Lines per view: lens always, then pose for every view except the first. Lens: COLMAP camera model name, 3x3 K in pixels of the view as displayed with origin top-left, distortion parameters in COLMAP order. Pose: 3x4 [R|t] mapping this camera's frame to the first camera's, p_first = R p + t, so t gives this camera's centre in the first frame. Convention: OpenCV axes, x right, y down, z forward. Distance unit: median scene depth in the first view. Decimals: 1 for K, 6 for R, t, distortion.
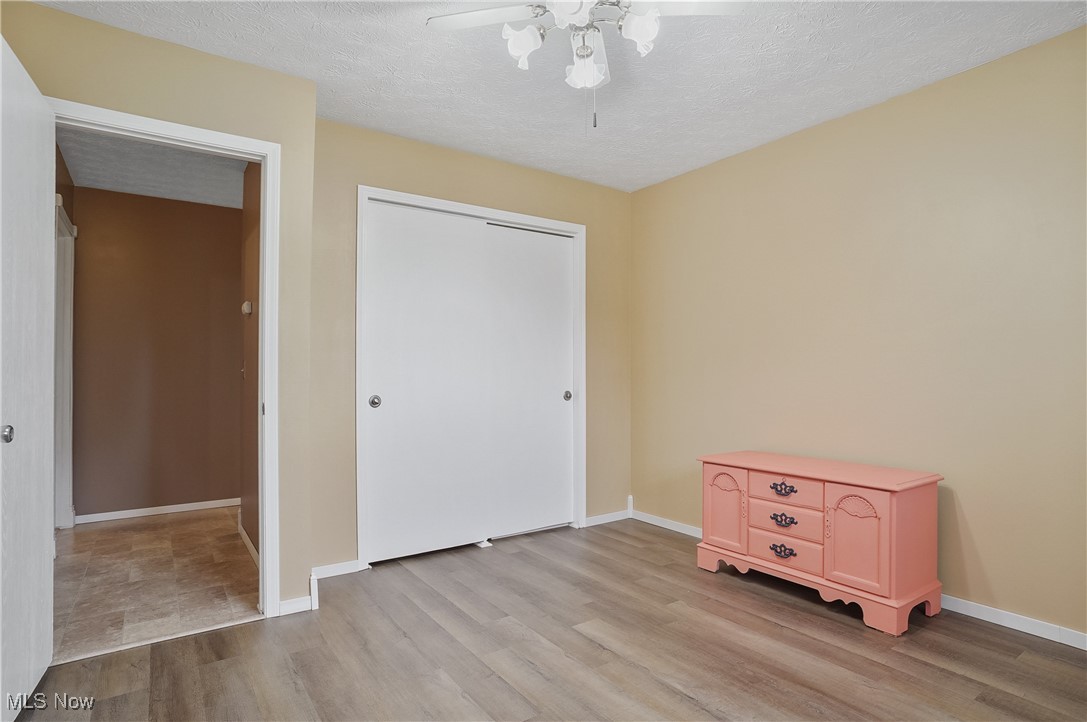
lens RADIAL K [[568.4, 0, 546.6], [0, 568.4, 365.2], [0, 0, 1]] dist [-0.005430, 0.001253]
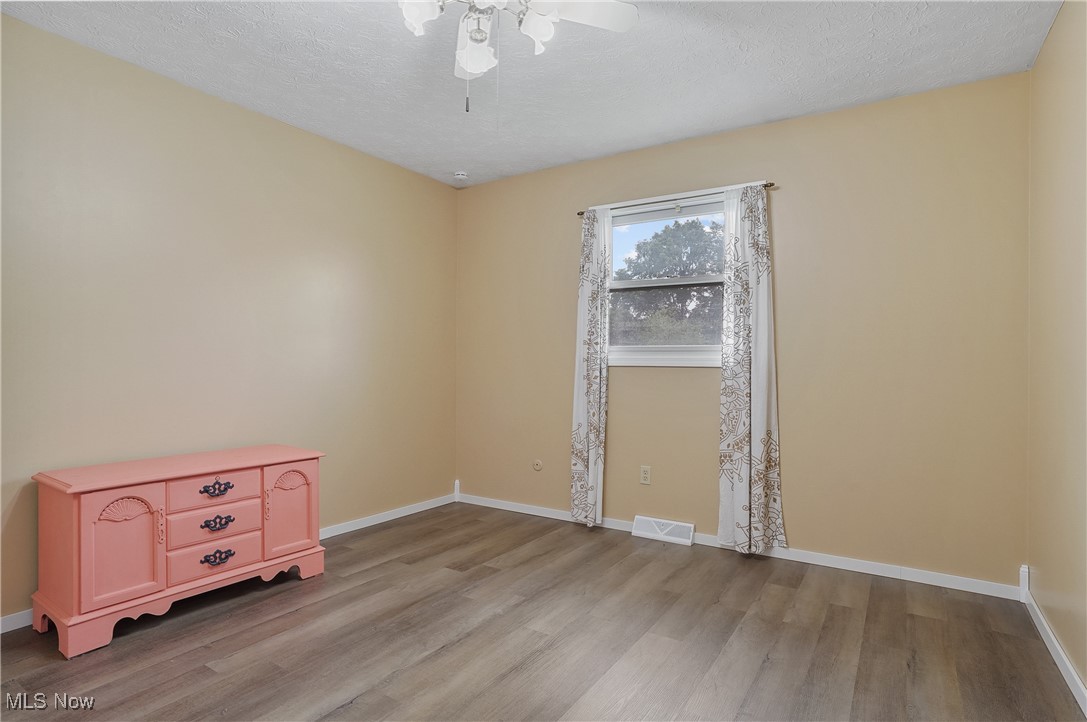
lens RADIAL K [[568.4, 0, 547.0], [0, 568.4, 366.8], [0, 0, 1]] dist [-0.005430, 0.001253]
pose [[-0.365315, -0.007476, 0.930854, -0.640765], [-0.028619, 0.999585, -0.003204, 0.014628], [-0.930444, -0.027811, -0.365377, 0.899596]]
